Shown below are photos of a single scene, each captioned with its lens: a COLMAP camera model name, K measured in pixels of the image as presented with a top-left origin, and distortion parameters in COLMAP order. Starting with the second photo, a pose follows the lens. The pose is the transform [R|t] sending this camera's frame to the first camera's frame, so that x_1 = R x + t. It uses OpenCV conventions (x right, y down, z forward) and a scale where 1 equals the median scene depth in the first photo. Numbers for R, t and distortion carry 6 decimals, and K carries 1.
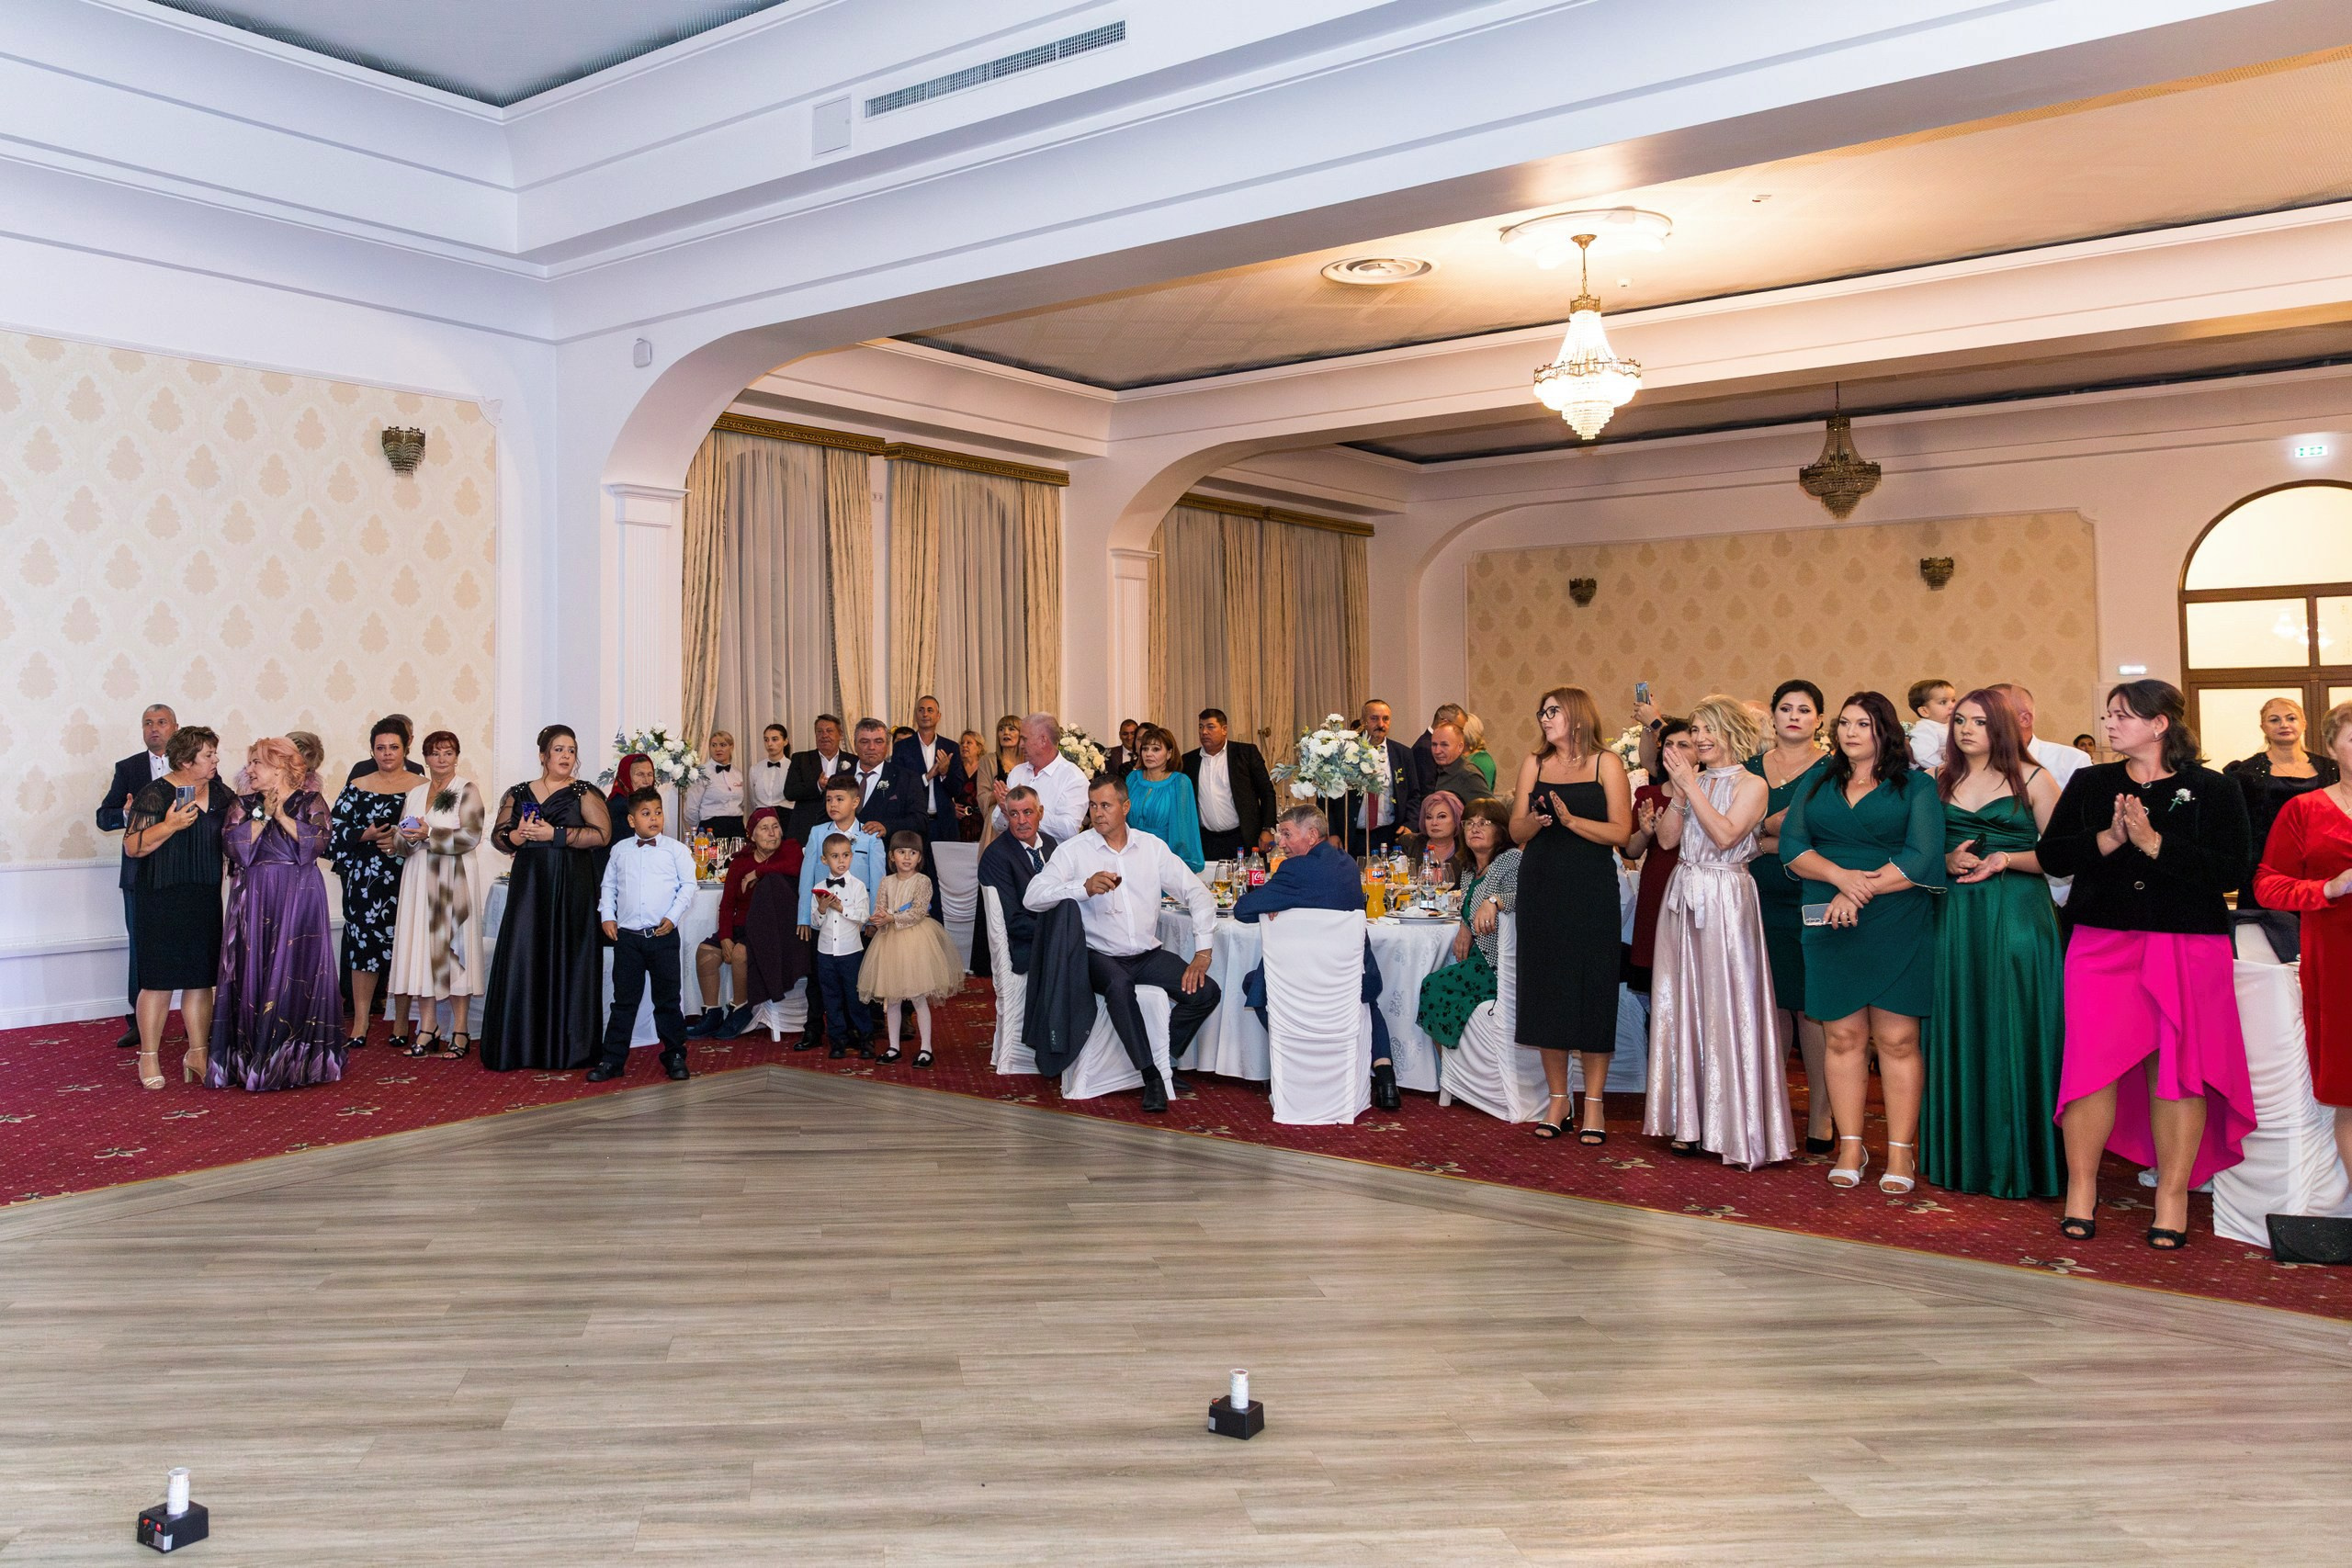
lens RADIAL K [[1866.2, 0, 949.7], [0, 1866.2, 632.9], [0, 0, 1]] dist [0.014917, 0.000473]
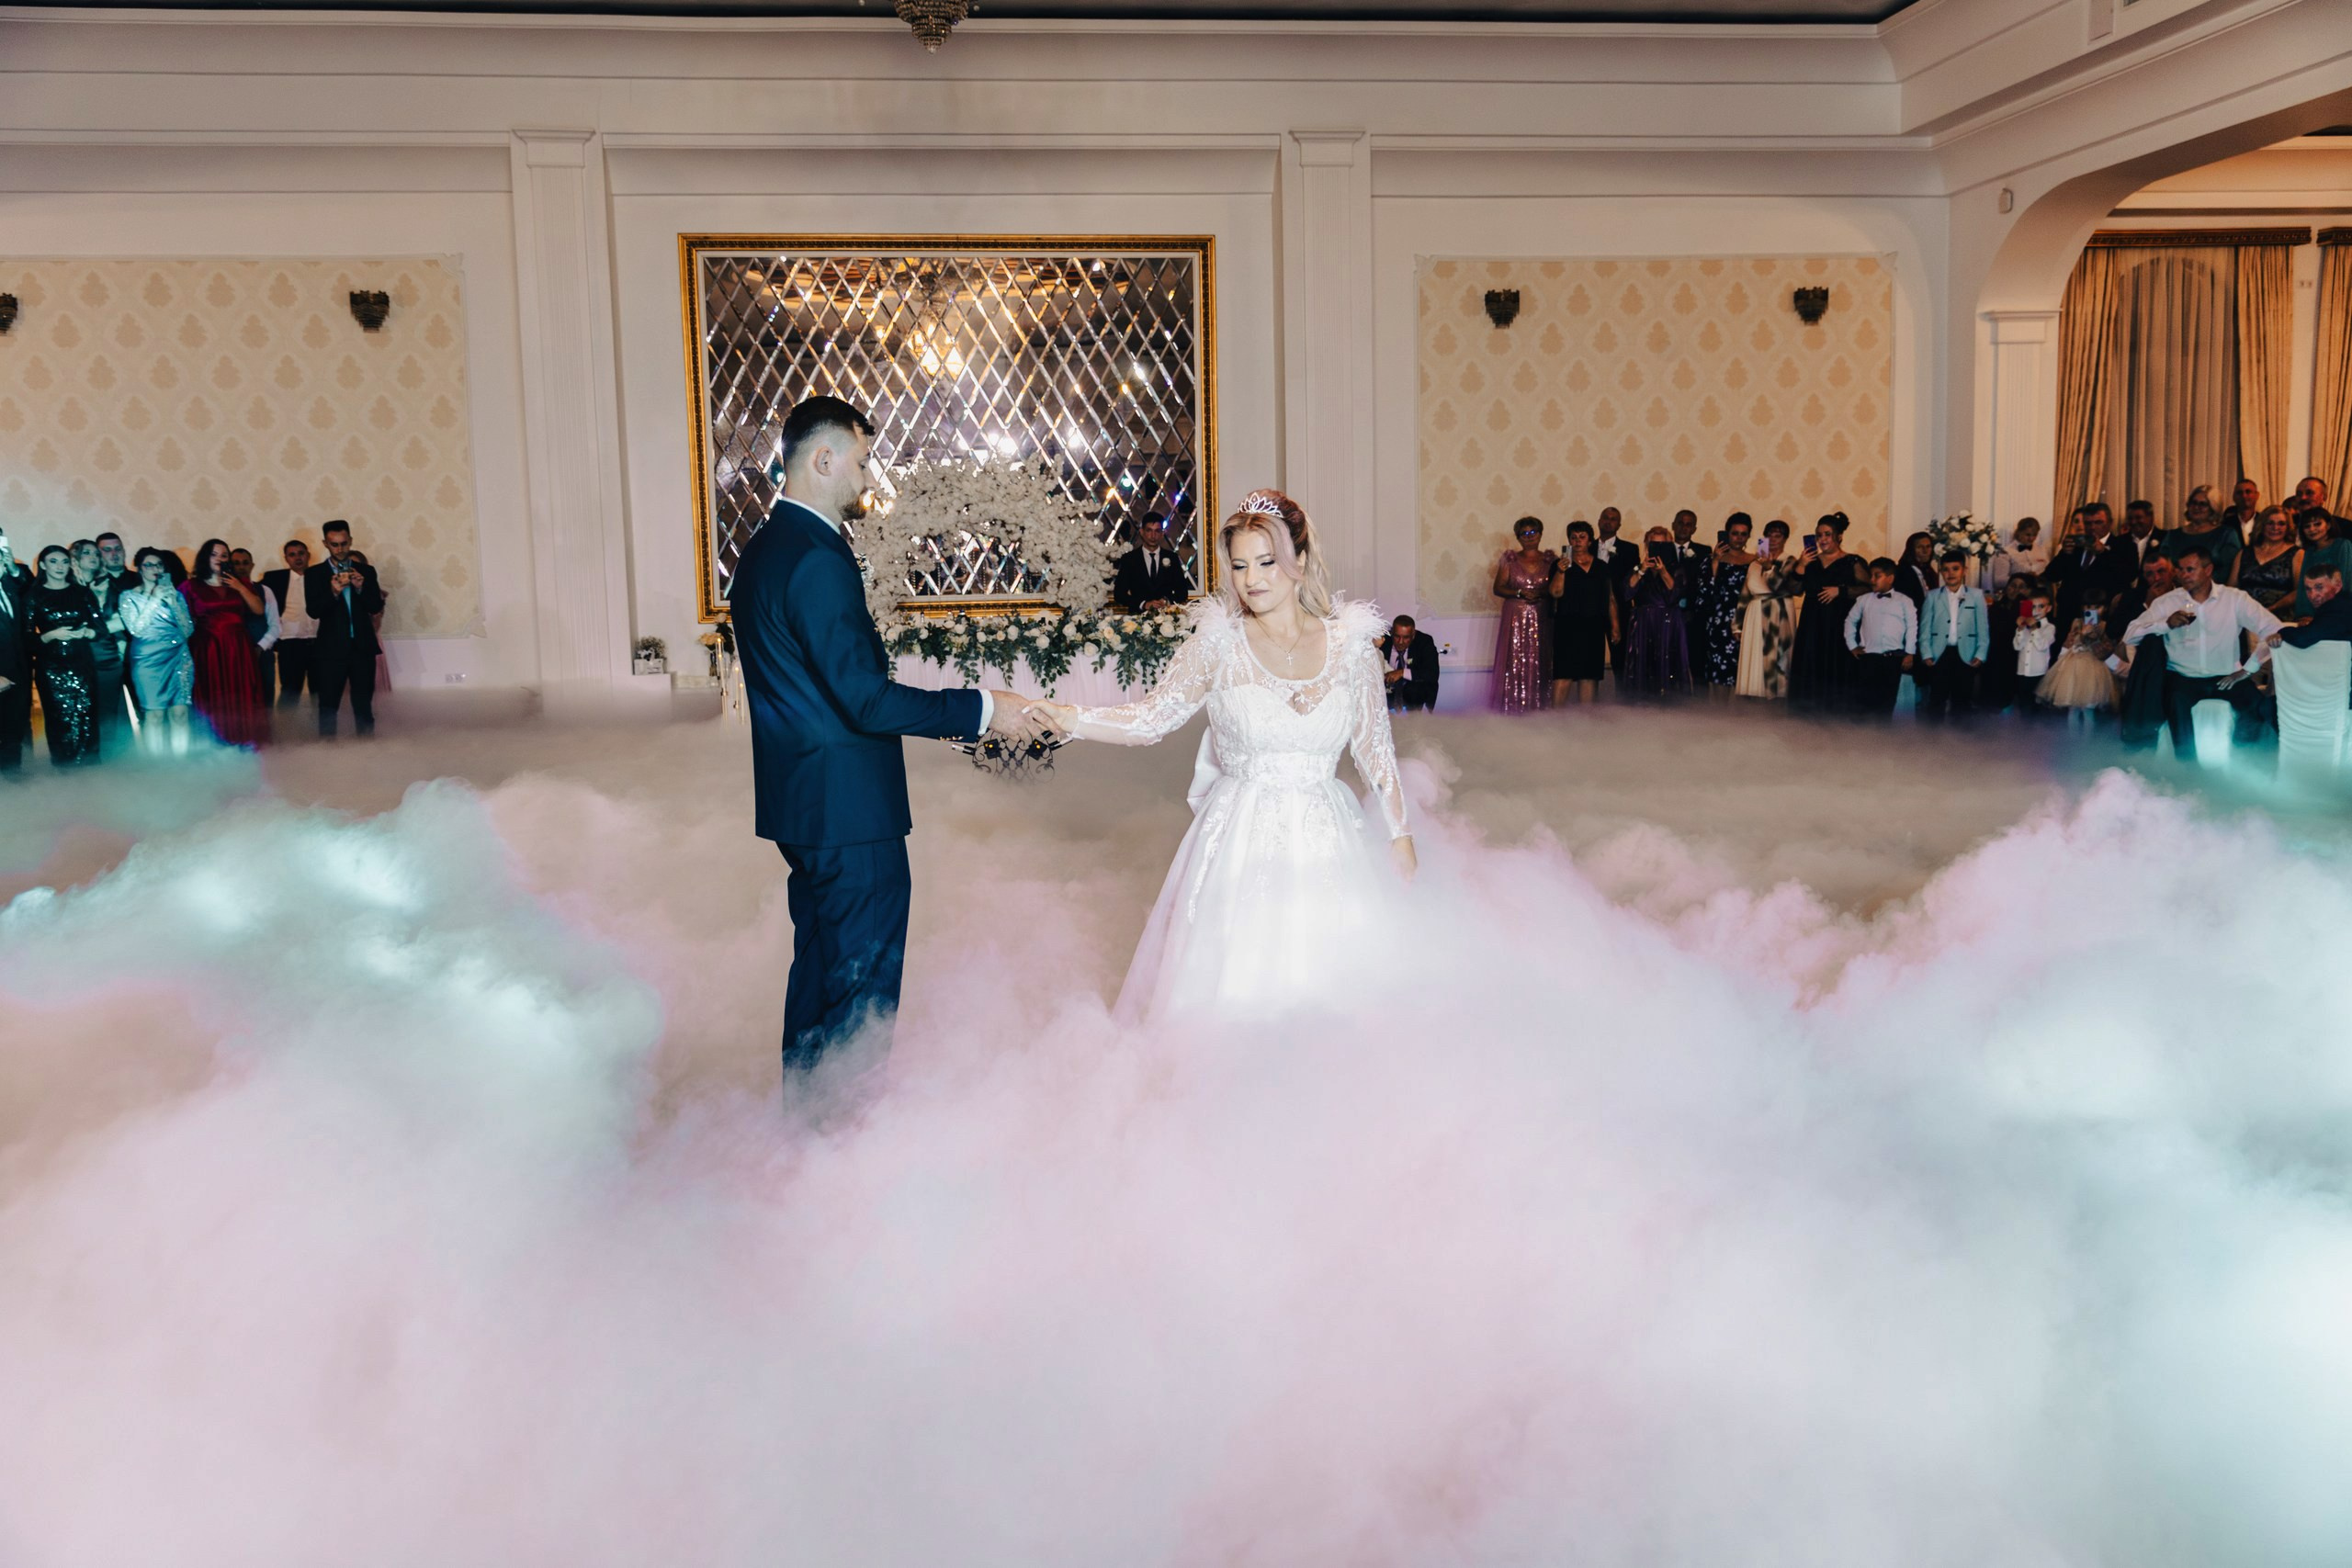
lens RADIAL K [[2075.2, 0, 1176.0], [0, 2075.2, 784.0], [0, 0, 1]] dist [0.014485, 0.000503]
pose [[0.739938, 0.064691, -0.669557, 0.405660], [0.057251, 0.985697, 0.158505, -0.024533], [0.670234, -0.155617, 0.725651, -0.442536]]
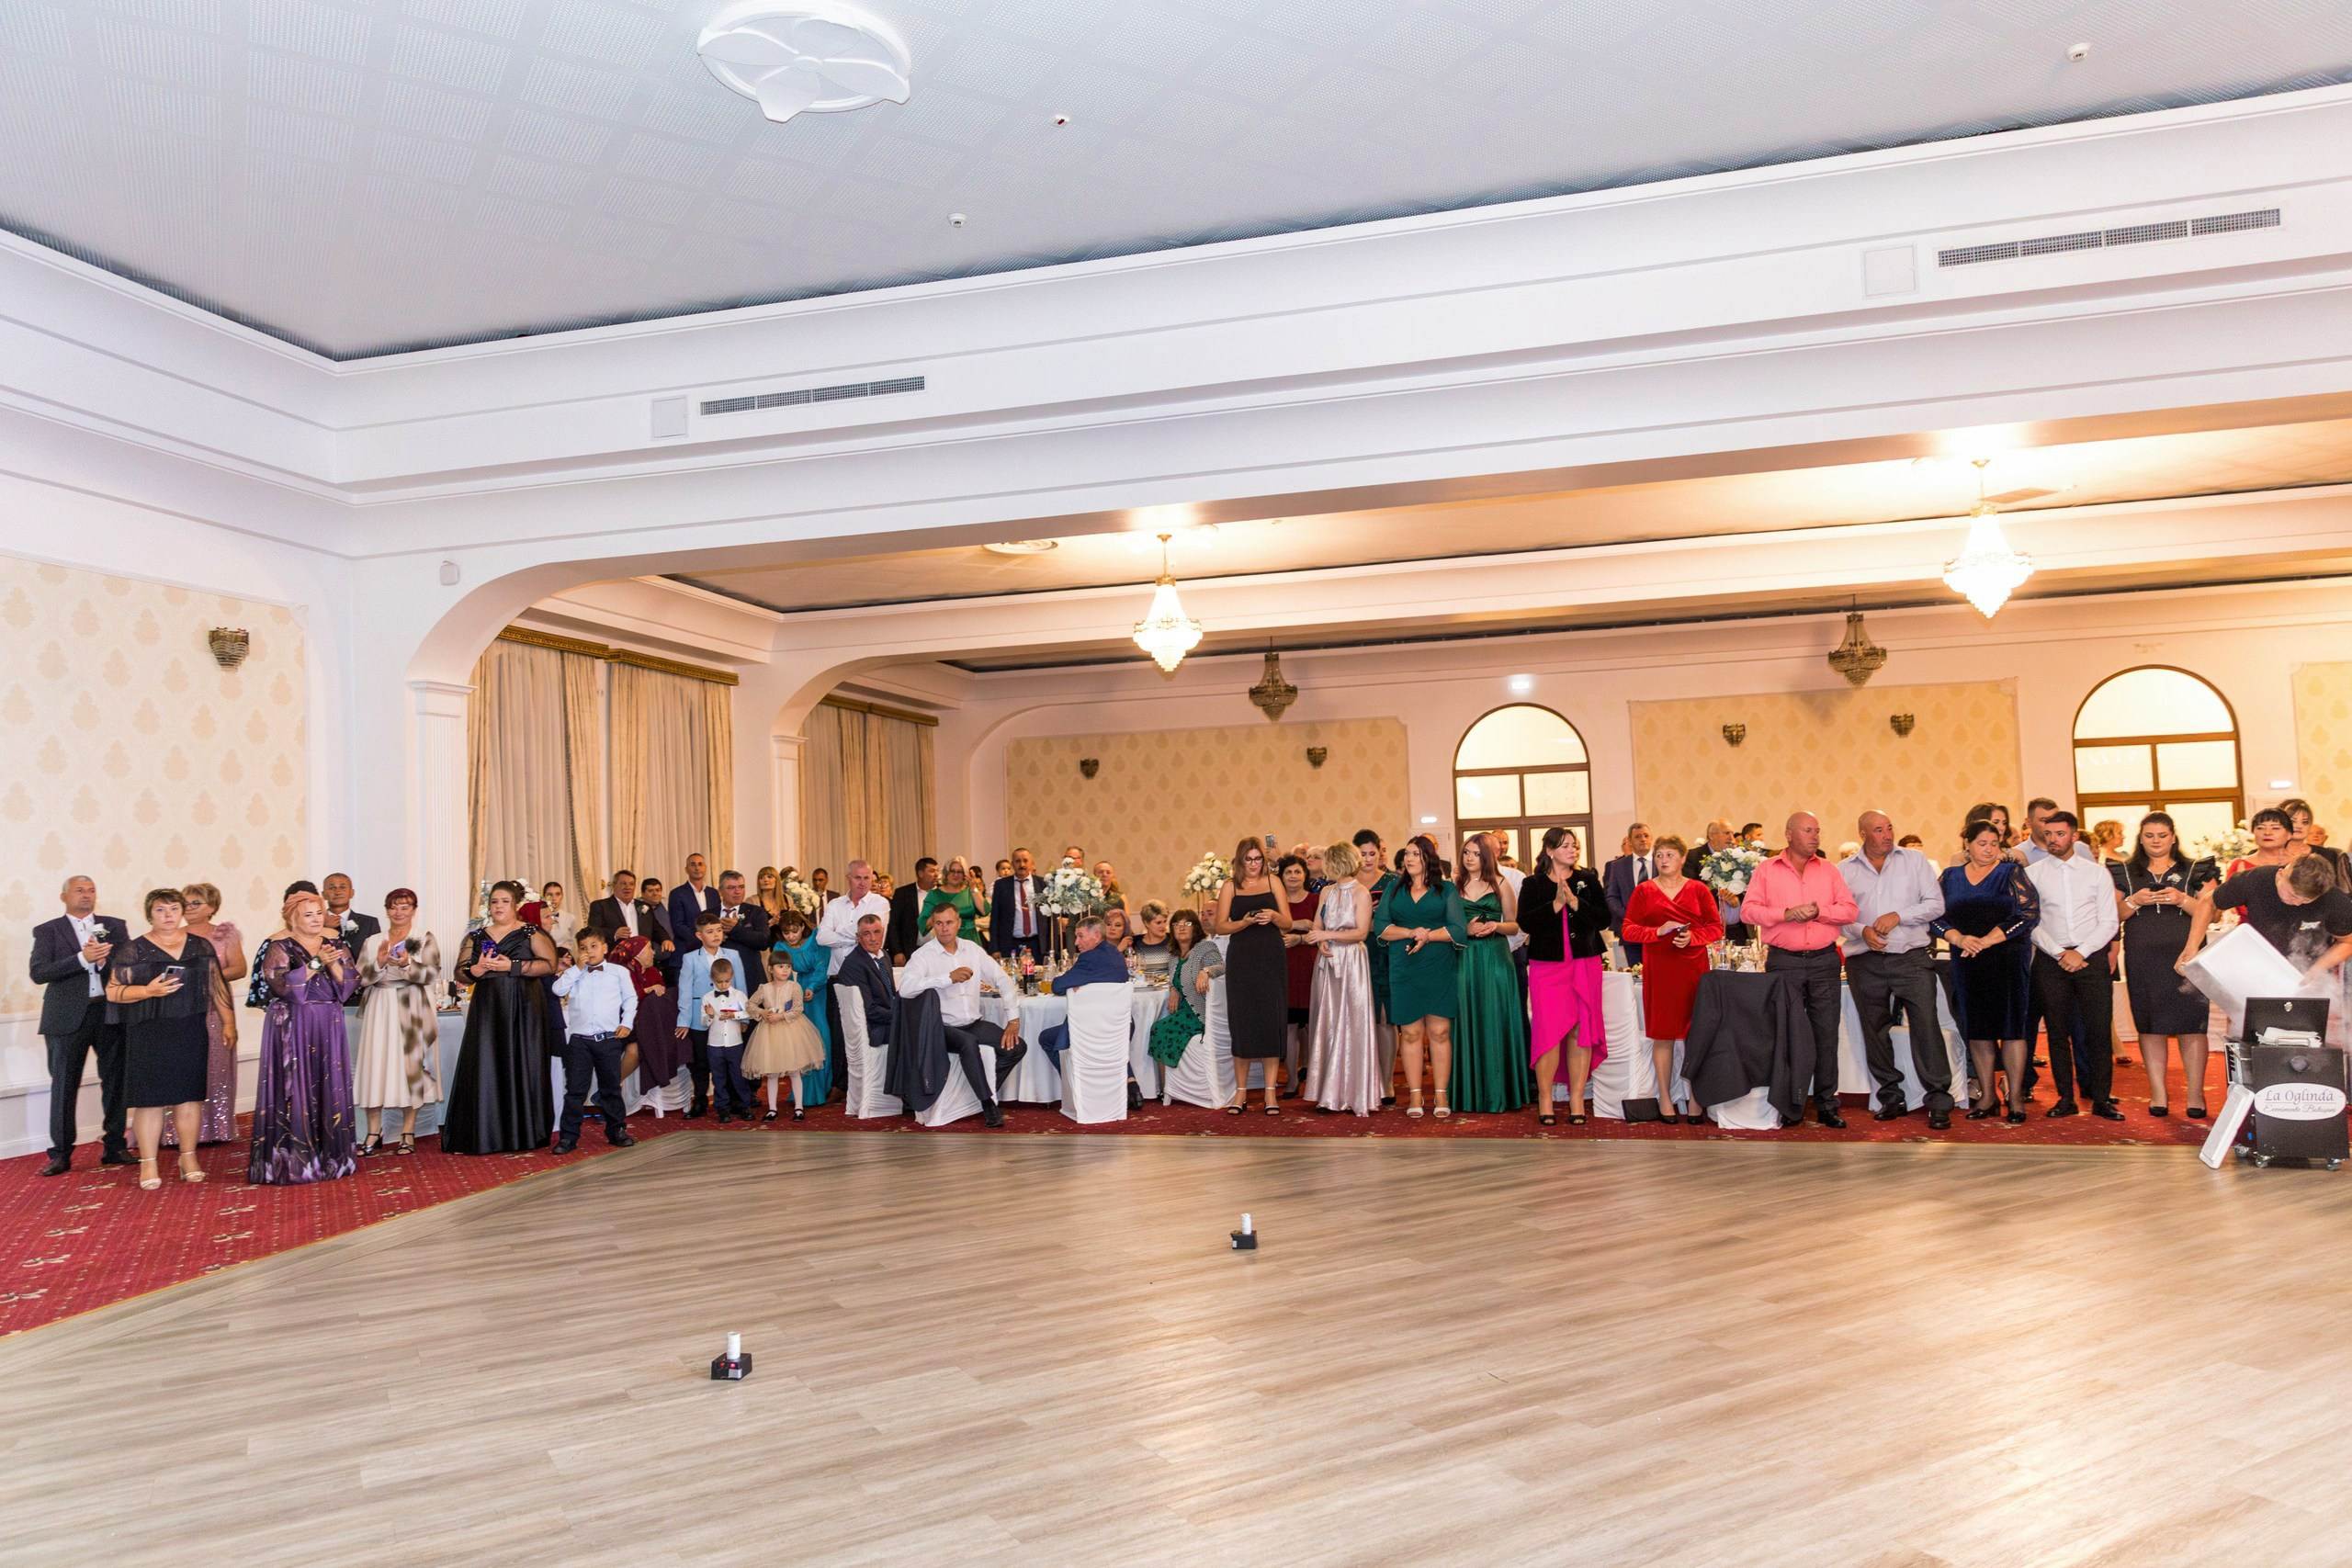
lens RADIAL K [[1564.0, 0, 1176.0], [0, 1564.0, 784.0], [0, 0, 1]] dist [0.020490, 0.001731]
pose [[0.896323, -0.002561, 0.443395, -0.215085], [0.005669, 0.999968, -0.005685, -0.006341], [-0.443366, 0.007609, 0.896308, -0.126707]]
